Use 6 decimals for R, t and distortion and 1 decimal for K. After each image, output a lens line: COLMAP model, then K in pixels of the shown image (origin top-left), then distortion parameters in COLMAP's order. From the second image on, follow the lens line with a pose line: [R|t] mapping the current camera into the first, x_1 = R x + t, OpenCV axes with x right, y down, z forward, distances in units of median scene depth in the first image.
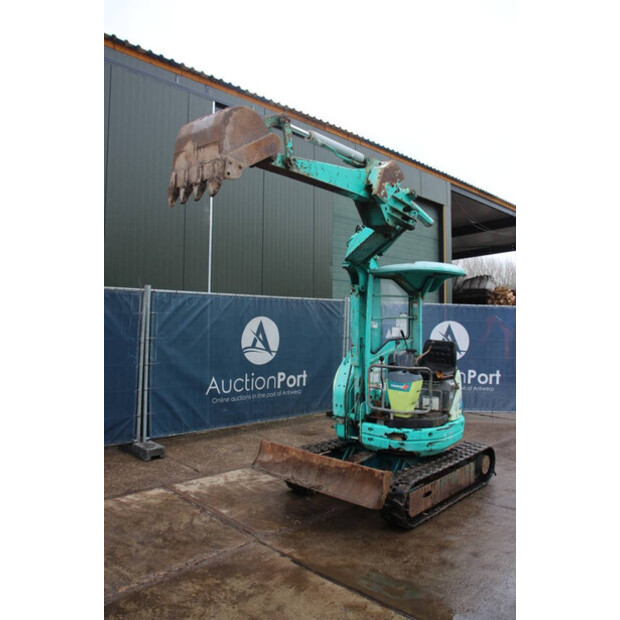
lens RADIAL K [[508.8, 0, 309.8], [0, 508.8, 307.5], [0, 0, 1]] dist [-0.170709, 0.147614]
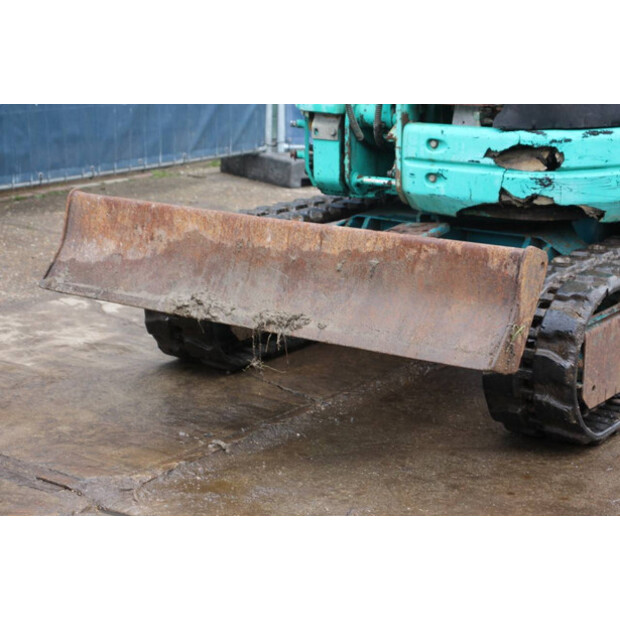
lens RADIAL K [[1455.2, 0, 307.1], [0, 1455.2, 310.5], [0, 0, 1]] dist [0.419601, 0.000000]
pose [[0.989880, -0.048373, 0.133409, -0.079045], [0.012773, 0.966663, 0.255734, 0.113087], [-0.141332, -0.251442, 0.957498, 0.138482]]
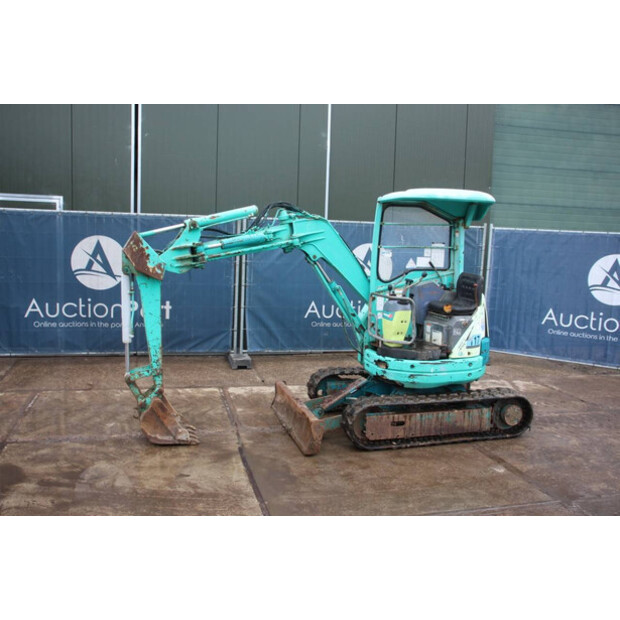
lens RADIAL K [[611.9, 0, 314.3], [0, 611.9, 312.6], [0, 0, 1]] dist [-0.062067, 0.000000]
pose [[0.857801, 0.074724, -0.508522, 0.659146], [-0.007820, 0.991158, 0.132453, -0.009113], [0.513923, -0.109642, 0.850801, -0.110595]]
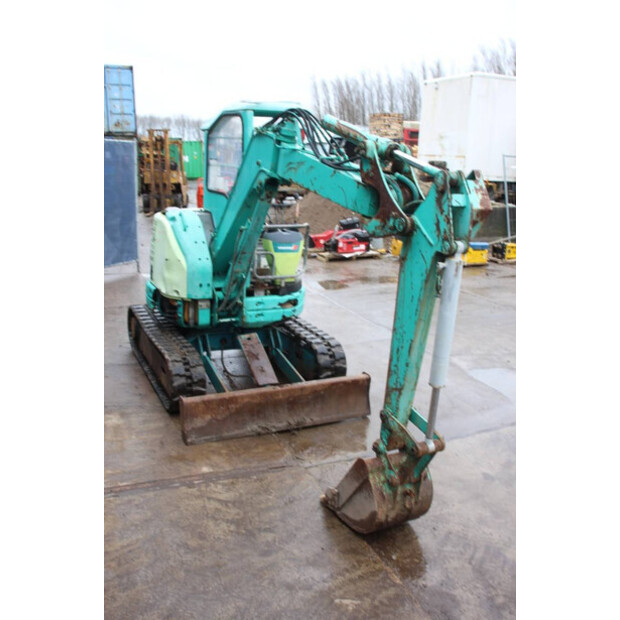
lens RADIAL K [[583.9, 0, 311.6], [0, 583.9, 310.0], [0, 0, 1]] dist [-0.075611, 0.000000]
pose [[0.354001, -0.236897, 0.904745, -0.739523], [-0.055846, 0.960307, 0.273297, -0.019727], [-0.933576, -0.147274, 0.326719, 0.601212]]
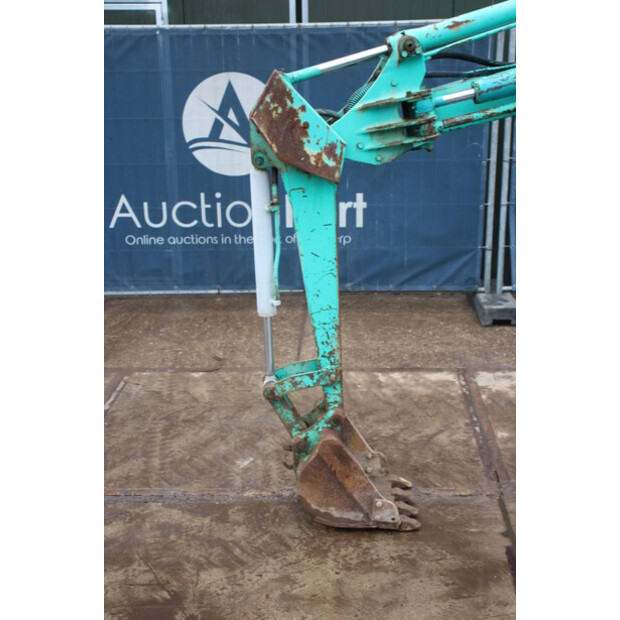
lens RADIAL K [[909.5, 0, 309.6], [0, 909.5, 314.1], [0, 0, 1]] dist [0.085781, 0.000000]
pose [[0.668890, 0.177597, -0.721835, 0.388657], [0.046459, 0.959156, 0.279037, -0.021957], [0.741908, -0.220181, 0.633318, 0.189635]]
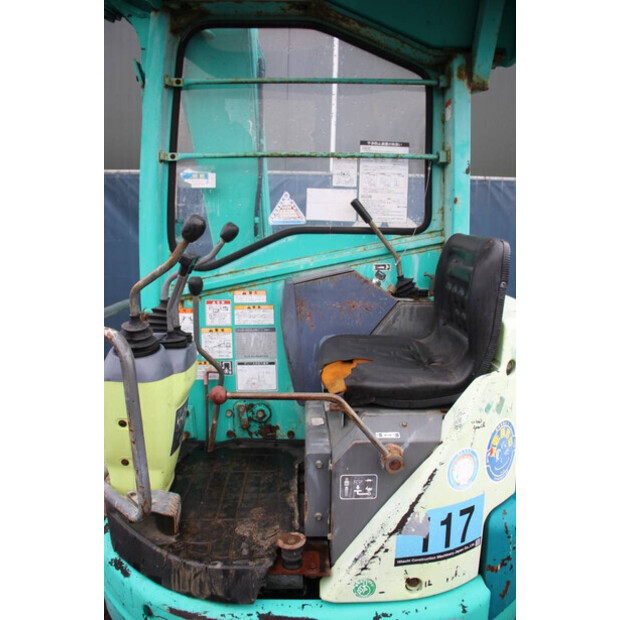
lens RADIAL K [[508.8, 0, 314.6], [0, 508.8, 307.9], [0, 0, 1]] dist [-0.170709, 0.147614]
pose [[0.656111, 0.100710, -0.747914, 0.437666], [0.002855, 0.990717, 0.135909, 0.076363], [0.754659, -0.091307, 0.649733, 0.893748]]
